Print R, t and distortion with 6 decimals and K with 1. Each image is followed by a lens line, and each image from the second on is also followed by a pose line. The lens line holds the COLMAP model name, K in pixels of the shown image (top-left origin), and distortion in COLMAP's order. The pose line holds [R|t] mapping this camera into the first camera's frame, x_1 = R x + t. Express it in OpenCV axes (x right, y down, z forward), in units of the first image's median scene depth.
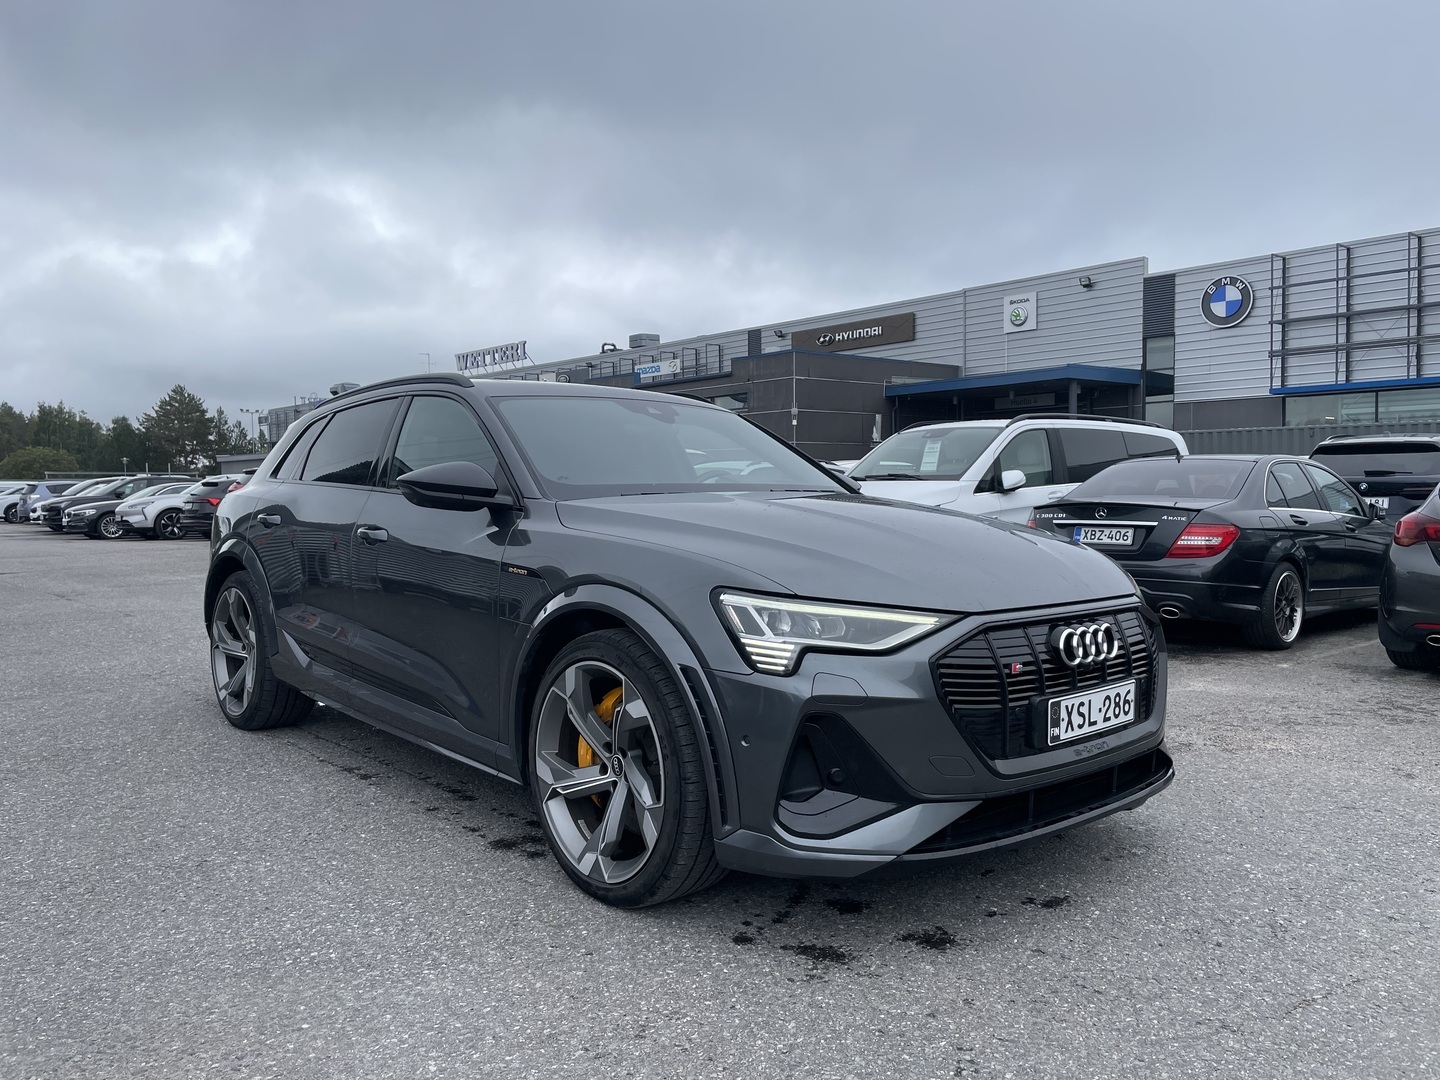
lens RADIAL K [[1122.2, 0, 716.6], [0, 1122.2, 534.4], [0, 0, 1]] dist [0.069611, -0.101202]
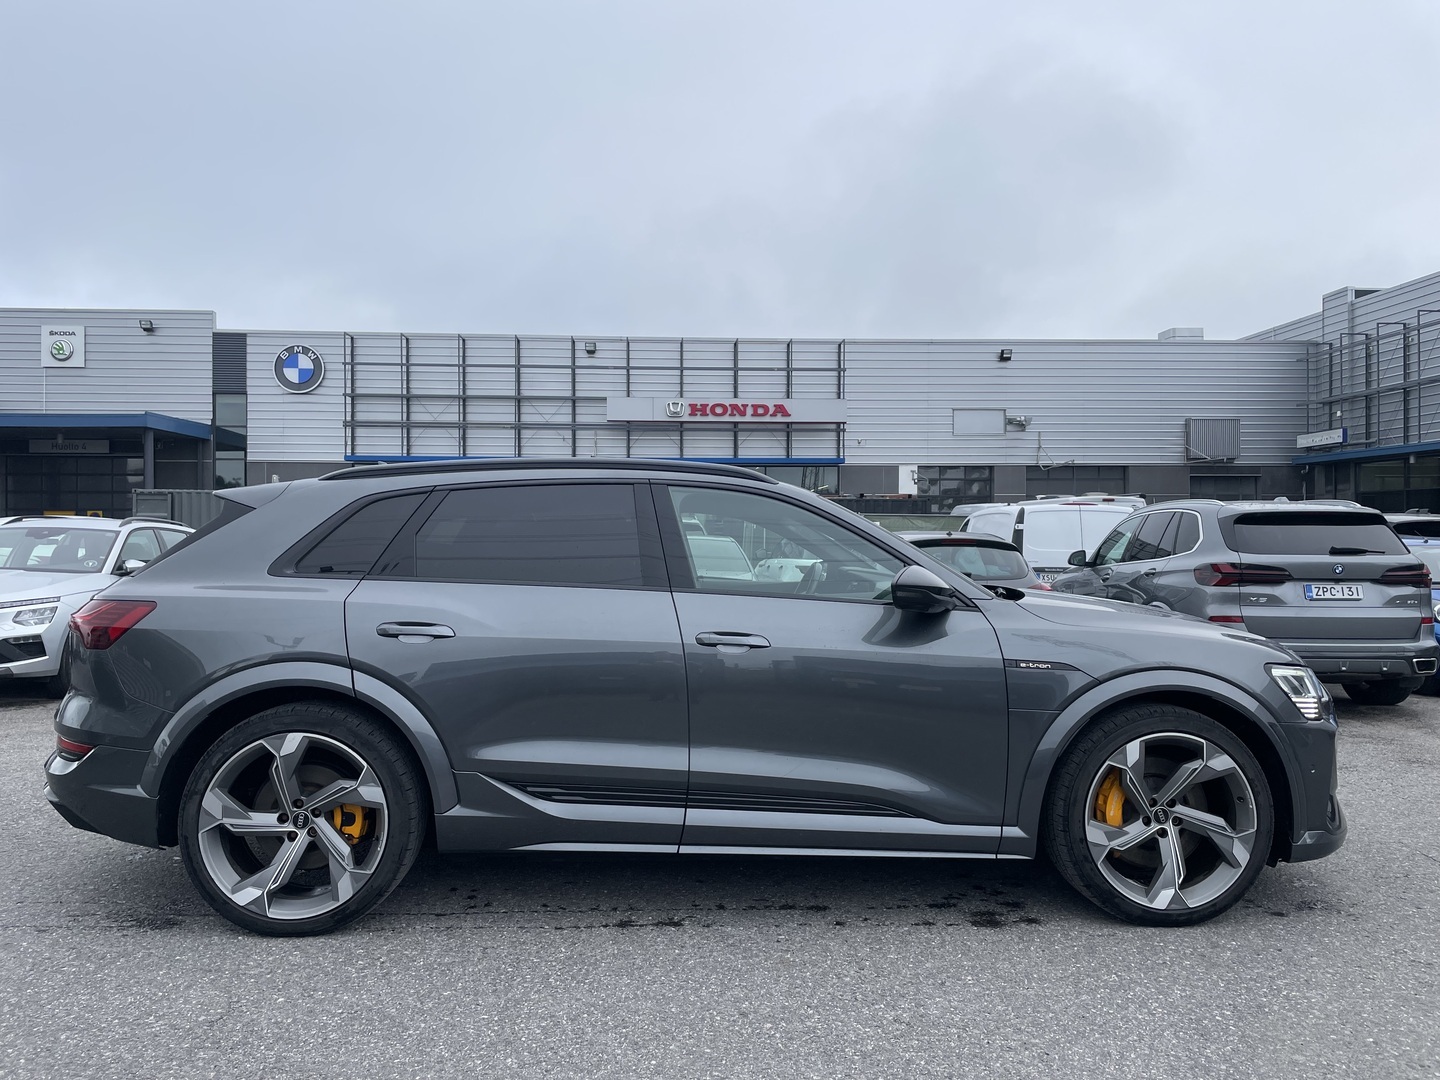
lens RADIAL K [[1122.2, 0, 716.6], [0, 1122.2, 534.4], [0, 0, 1]] dist [0.069611, -0.101202]
pose [[0.597890, 0.014658, 0.801444, -0.161065], [0.021478, 0.999181, -0.034297, -0.008331], [-0.801291, 0.037719, 0.597085, 0.073611]]
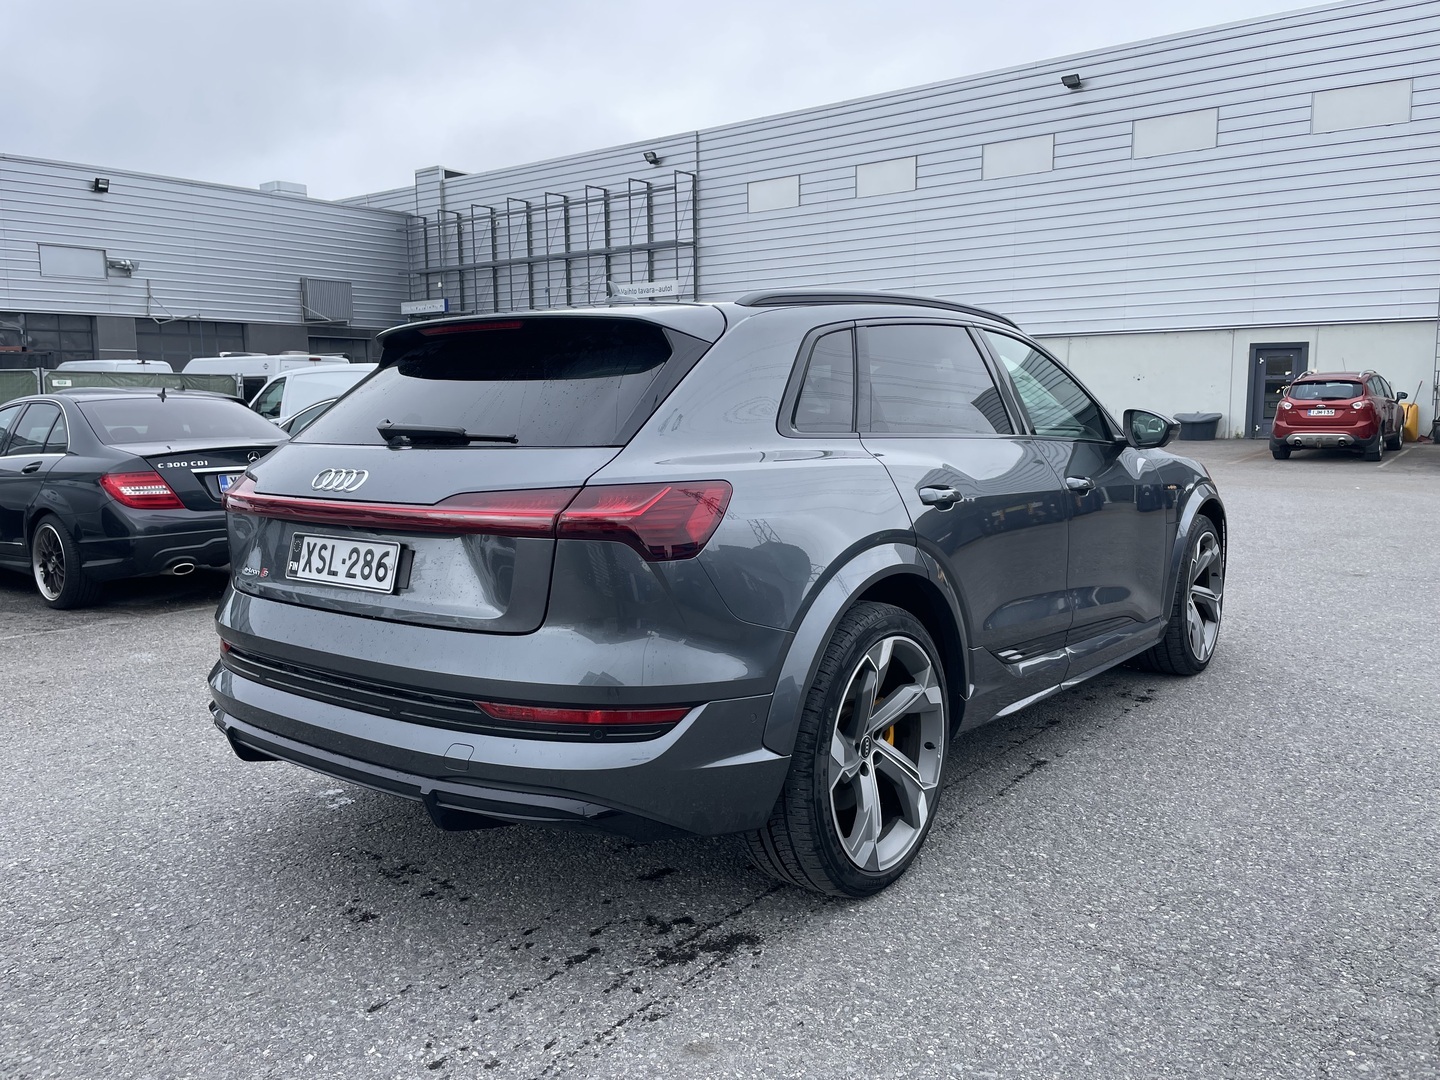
lens RADIAL K [[1122.2, 0, 716.6], [0, 1122.2, 534.4], [0, 0, 1]] dist [0.069611, -0.101202]
pose [[-0.228775, -0.103621, 0.967949, -0.180112], [0.045247, 0.992112, 0.116902, -0.013156], [-0.972427, 0.070541, -0.222282, 0.237173]]
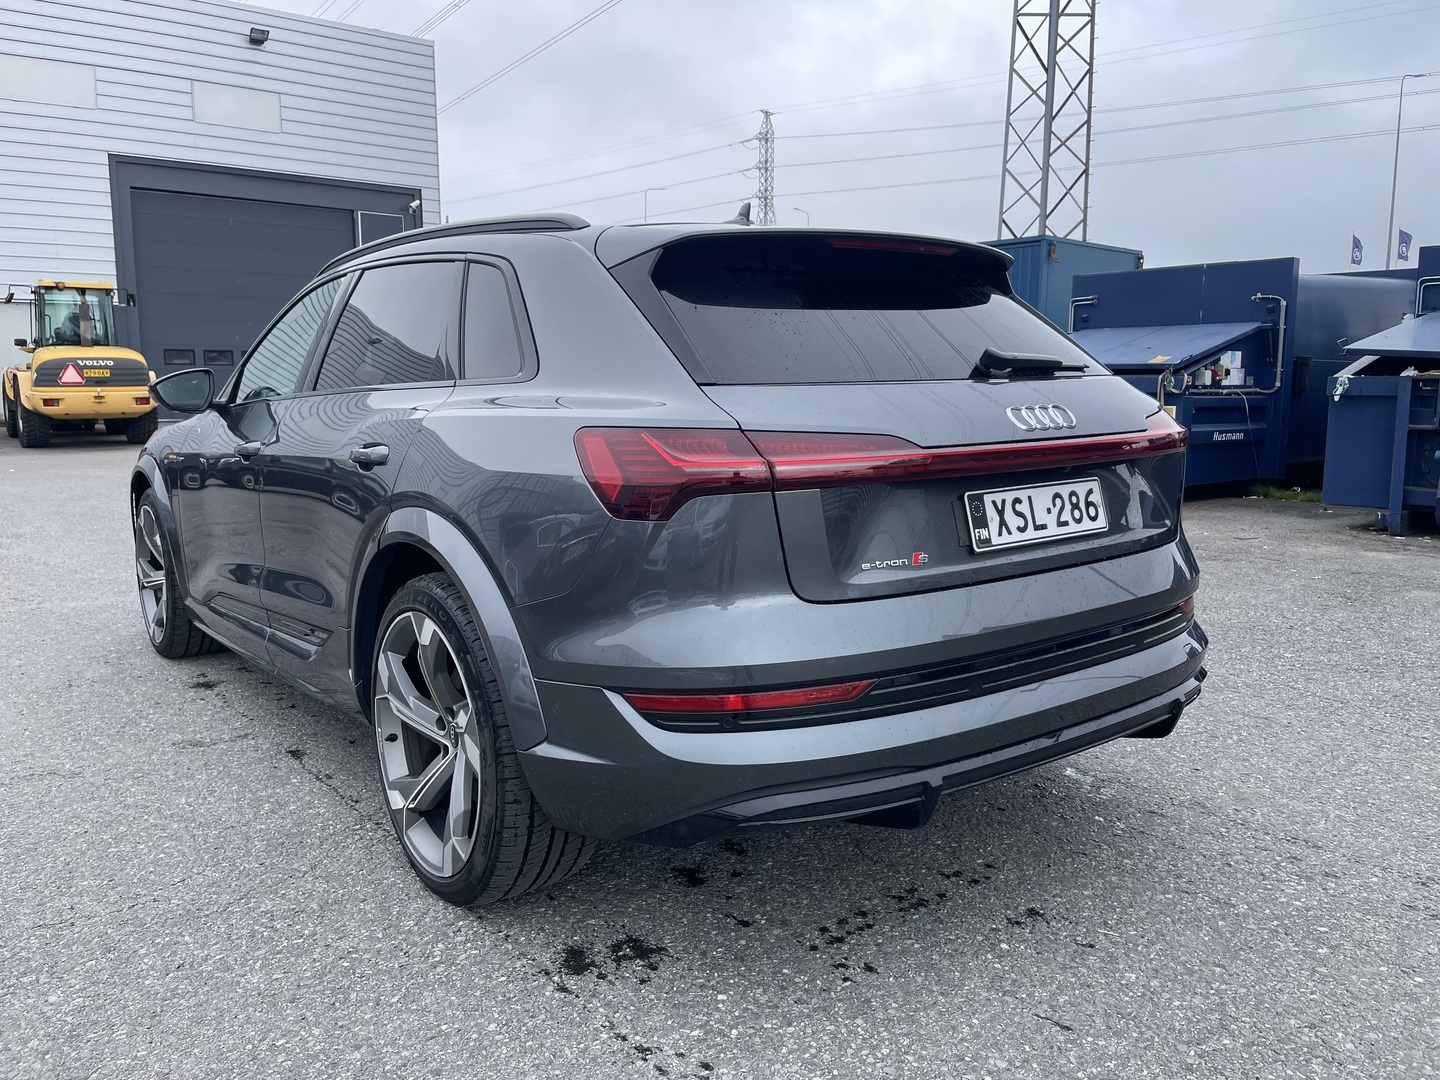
lens RADIAL K [[1122.2, 0, 716.6], [0, 1122.2, 534.4], [0, 0, 1]] dist [0.069611, -0.101202]
pose [[-0.999894, 0.013427, -0.005603, 1.147456], [0.012253, 0.984787, 0.173332, -0.022995], [0.007845, 0.173245, -0.984847, 1.210975]]
